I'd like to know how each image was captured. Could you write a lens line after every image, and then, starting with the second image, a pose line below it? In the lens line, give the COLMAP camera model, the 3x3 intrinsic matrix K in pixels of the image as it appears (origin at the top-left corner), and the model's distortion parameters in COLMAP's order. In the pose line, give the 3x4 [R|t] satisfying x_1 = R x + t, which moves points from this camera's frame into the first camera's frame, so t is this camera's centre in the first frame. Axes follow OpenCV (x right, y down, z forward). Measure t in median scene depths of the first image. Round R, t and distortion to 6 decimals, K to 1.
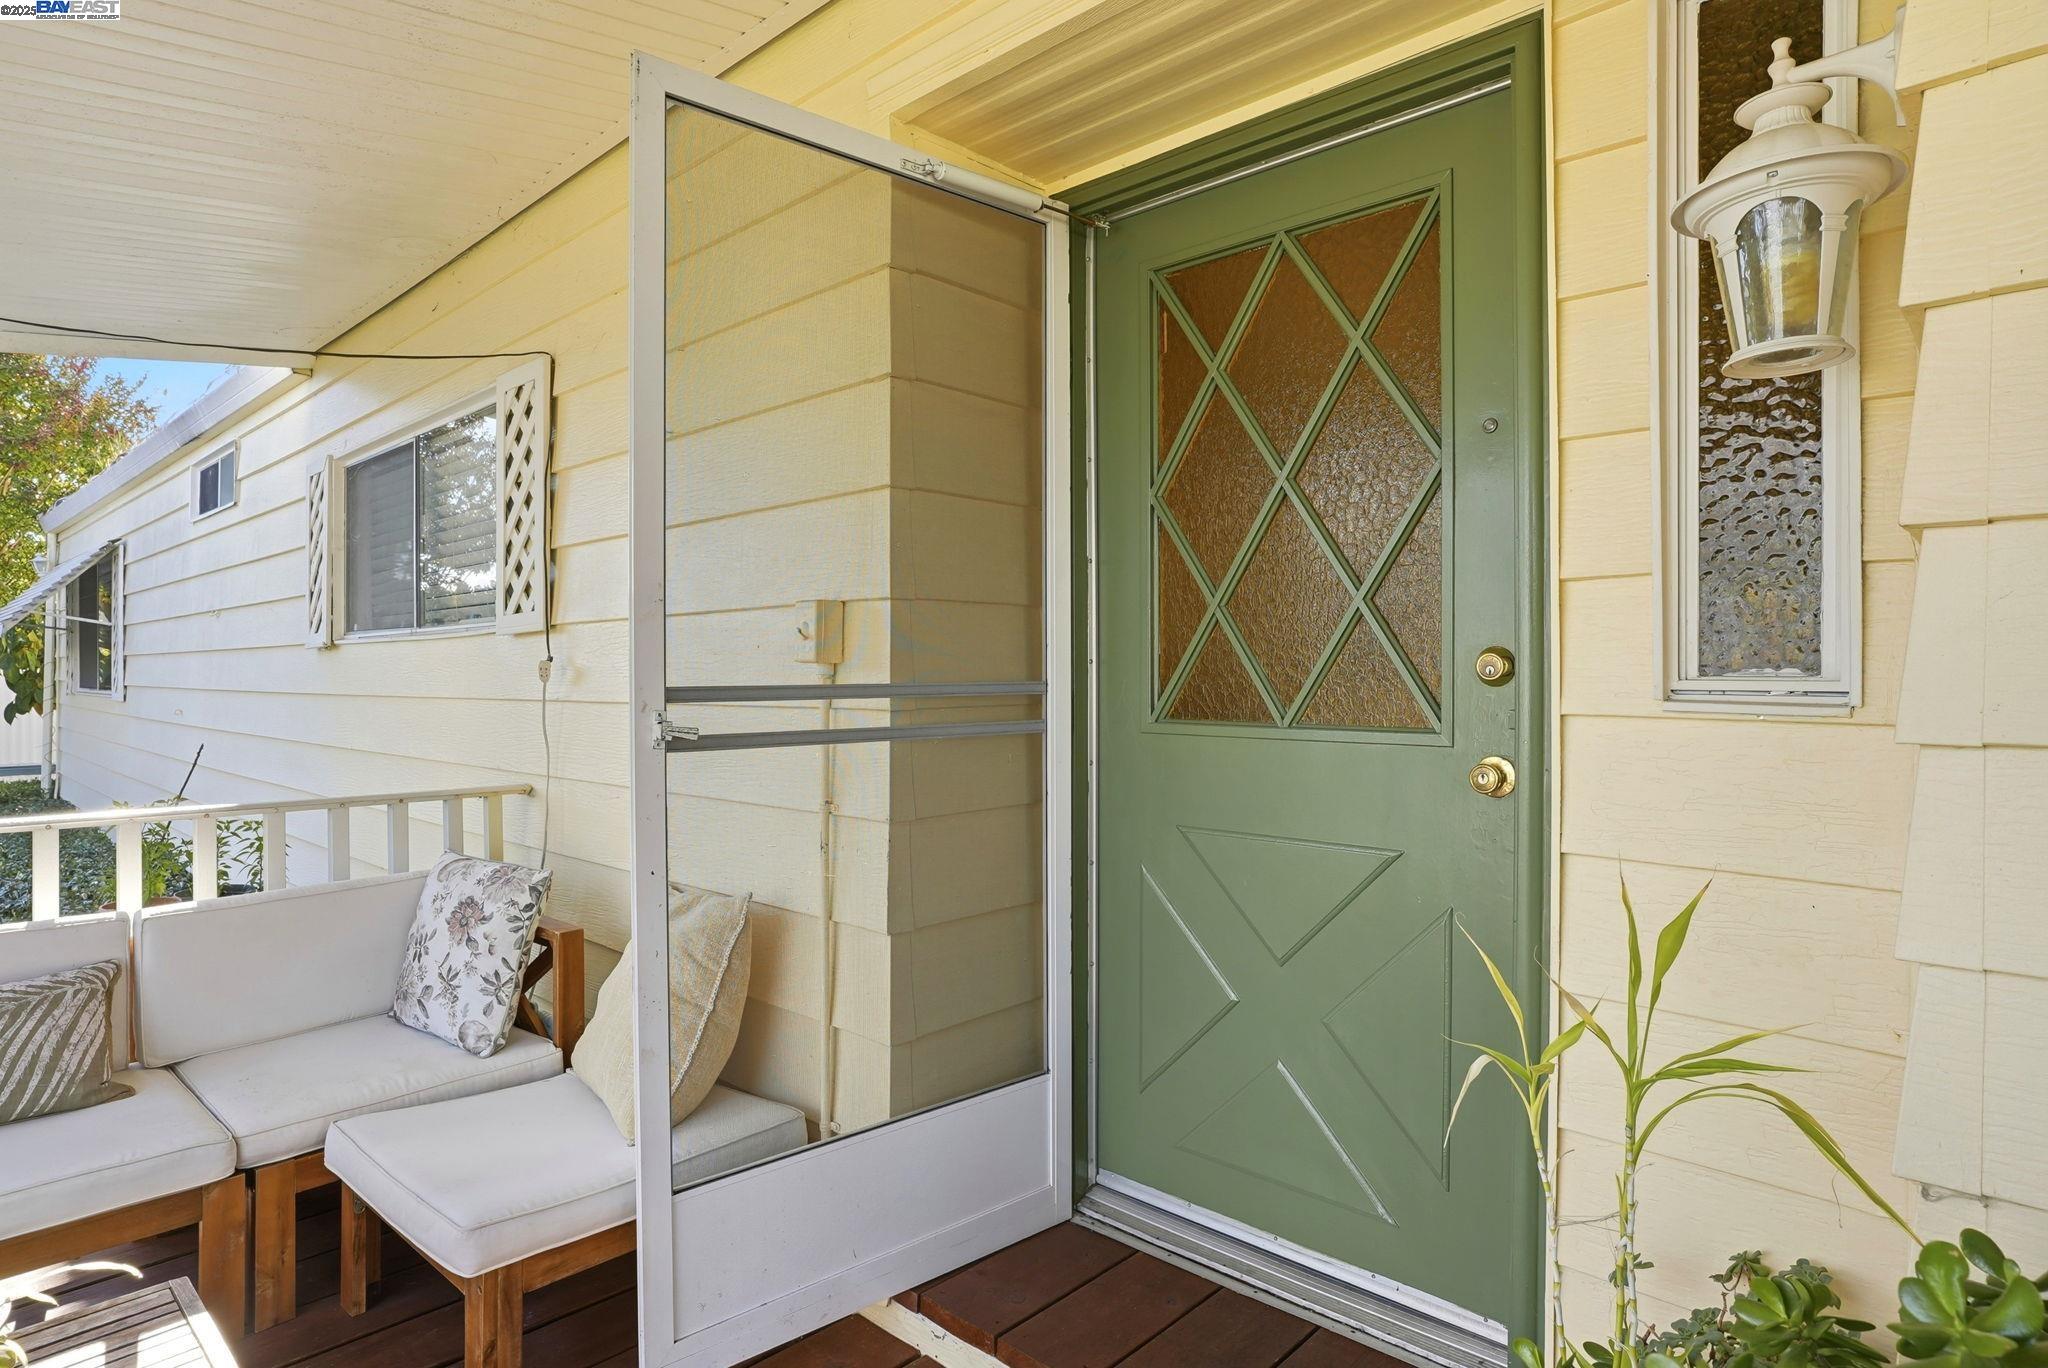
lens RADIAL K [[1124.6, 0, 1036.6], [0, 1124.6, 685.0], [0, 0, 1]] dist [-0.053035, 0.034293]
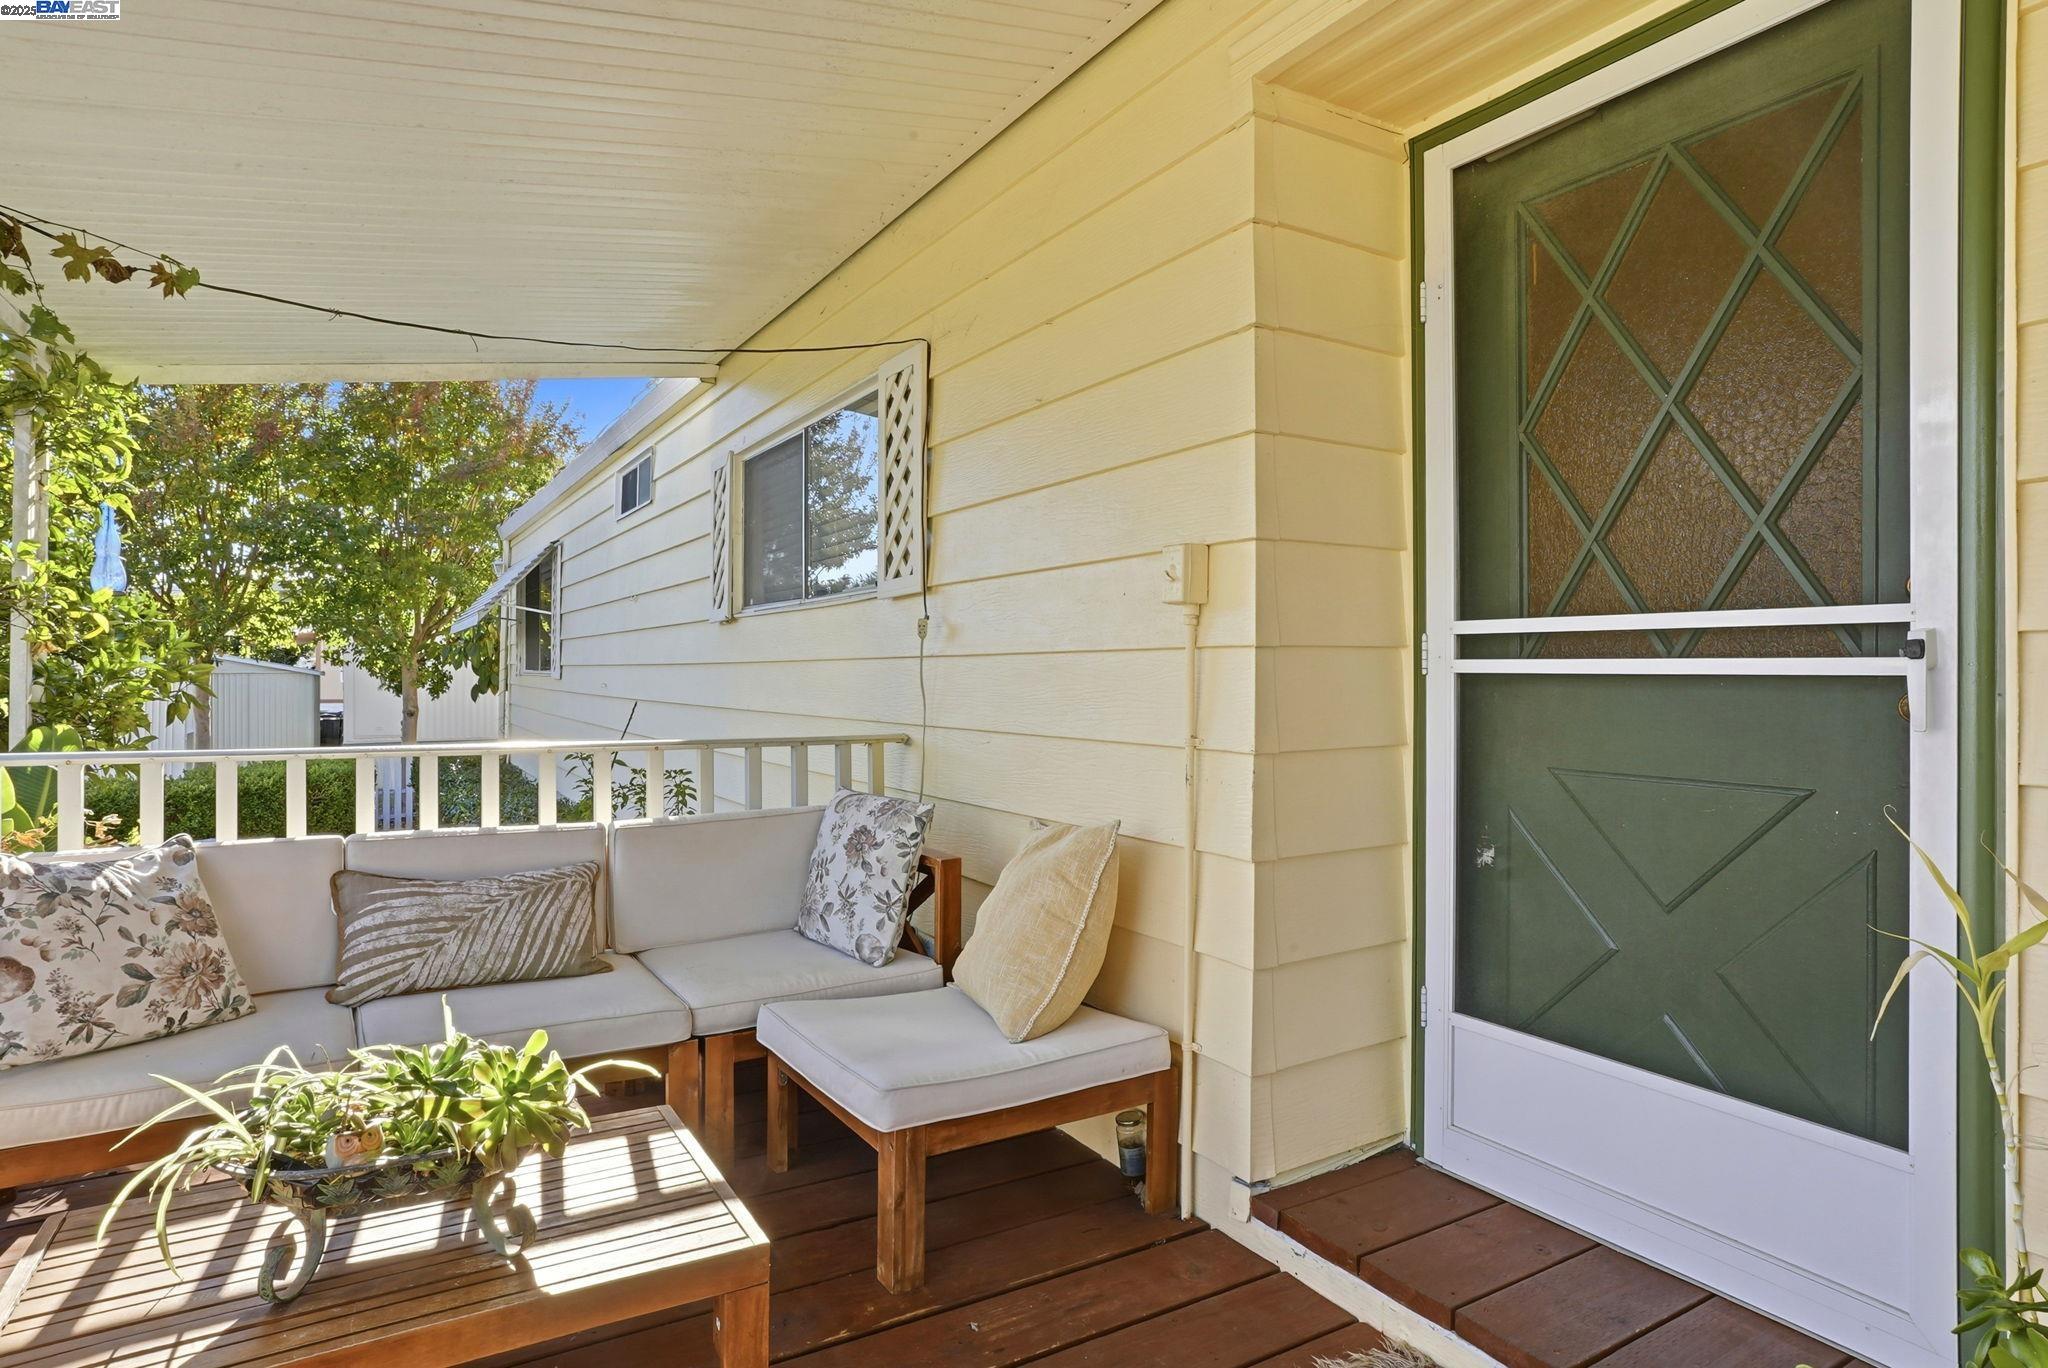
lens RADIAL K [[1150.1, 0, 1033.0], [0, 1150.1, 675.4], [0, 0, 1]] dist [-0.057843, 0.040050]
pose [[0.960394, 0.002469, -0.278636, -0.028366], [-0.004434, 0.999970, -0.006424, 0.050888], [0.278612, 0.007405, 0.960375, -0.067748]]
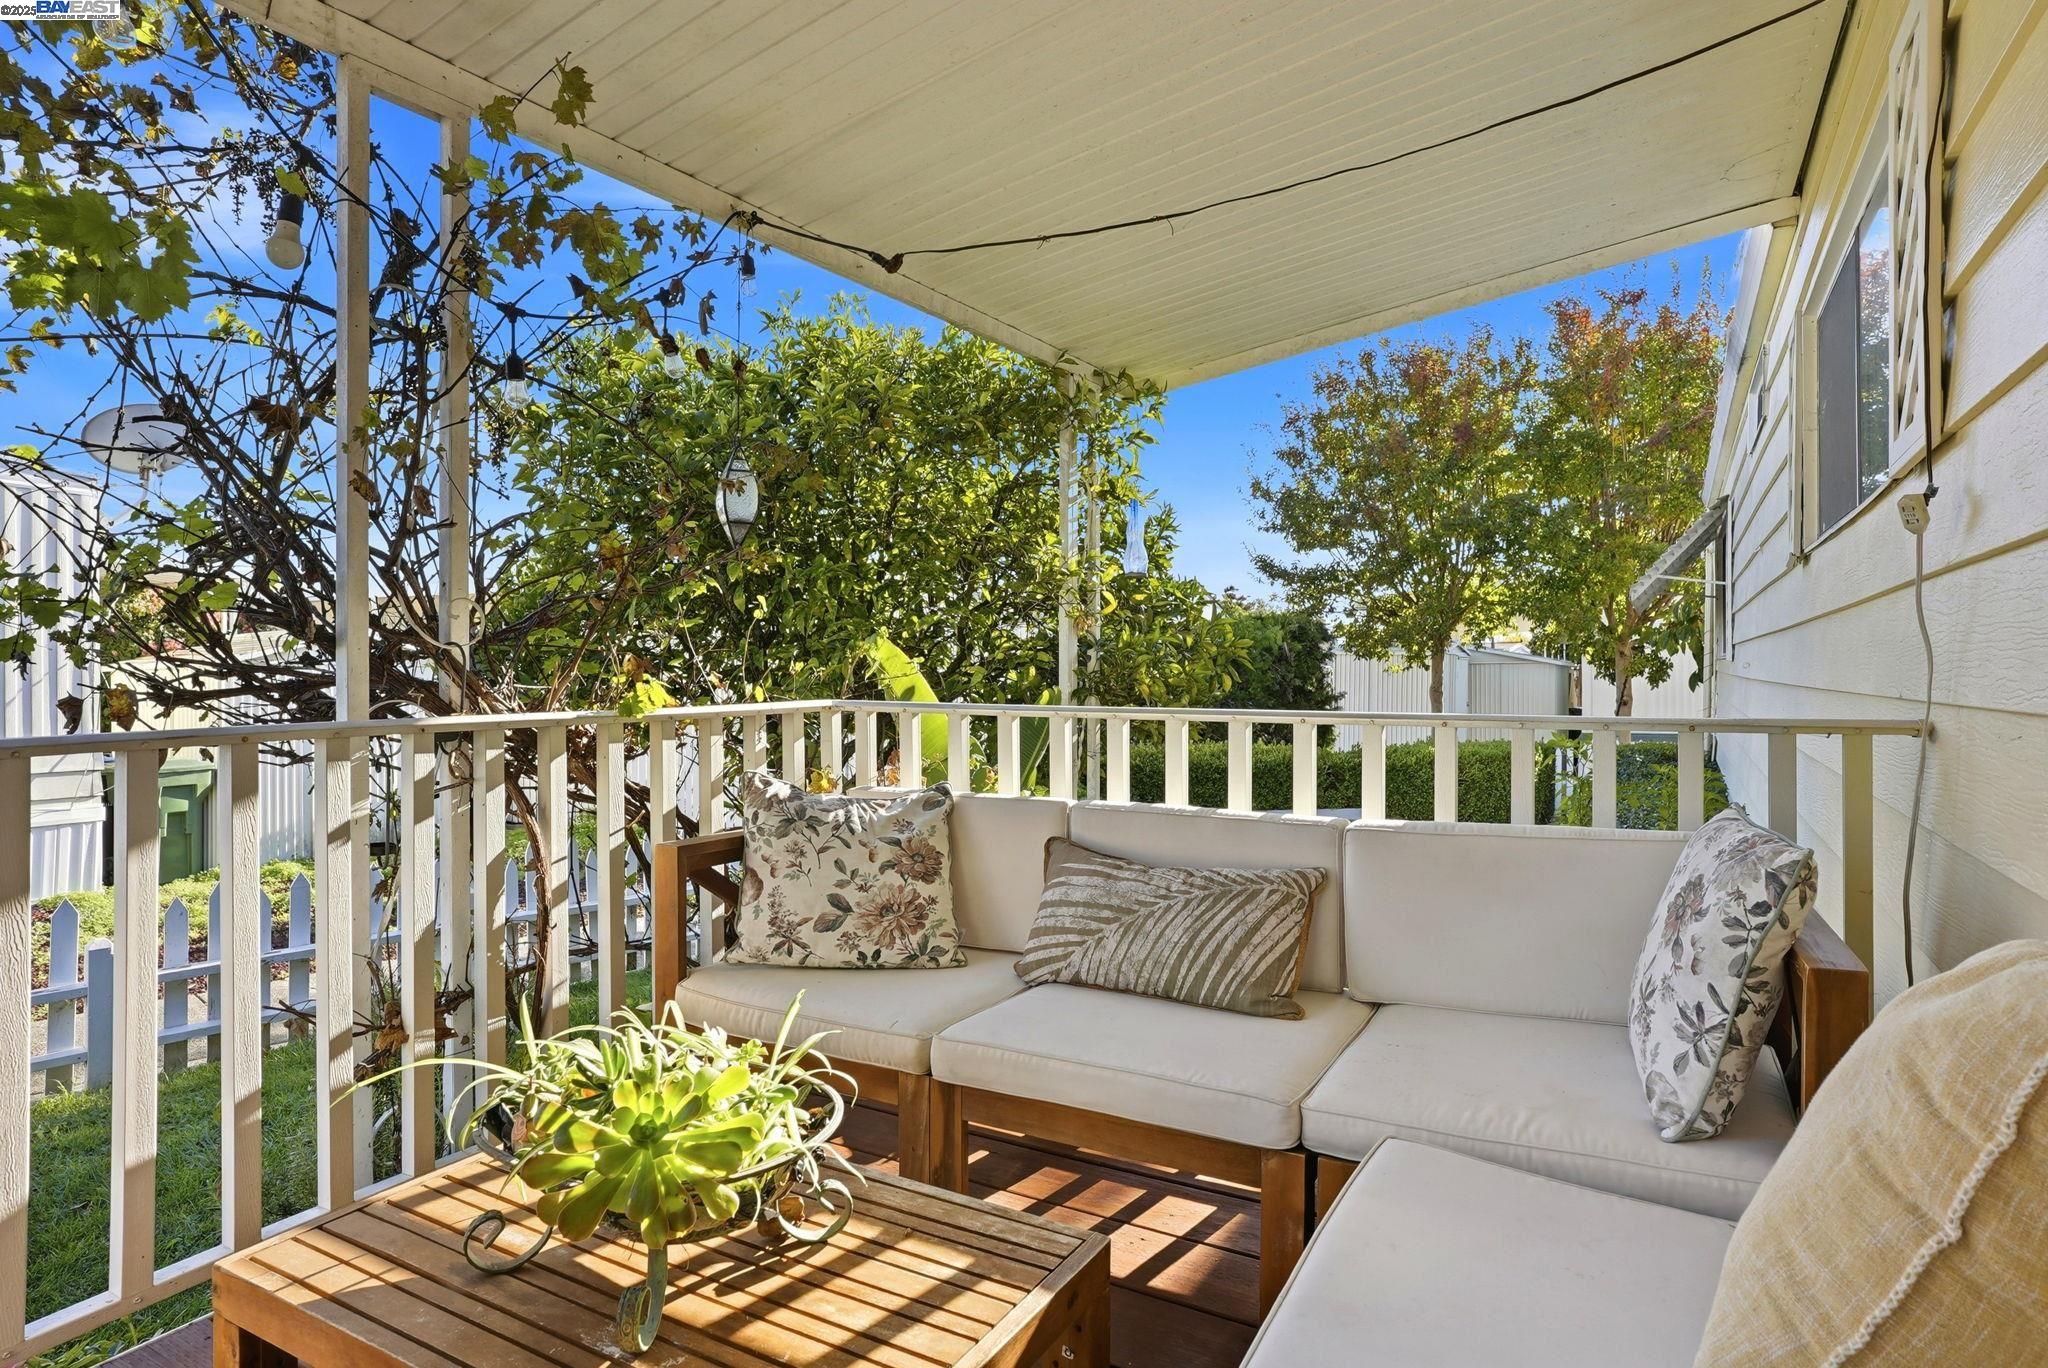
lens RADIAL K [[1141.6, 0, 1018.1], [0, 1141.6, 679.7], [0, 0, 1]] dist [-0.055147, 0.039232]
pose [[0.213650, 0.007248, -0.976883, 0.017003], [-0.004278, 0.999970, 0.006484, 0.088132], [0.976901, 0.002794, 0.213674, 0.547389]]
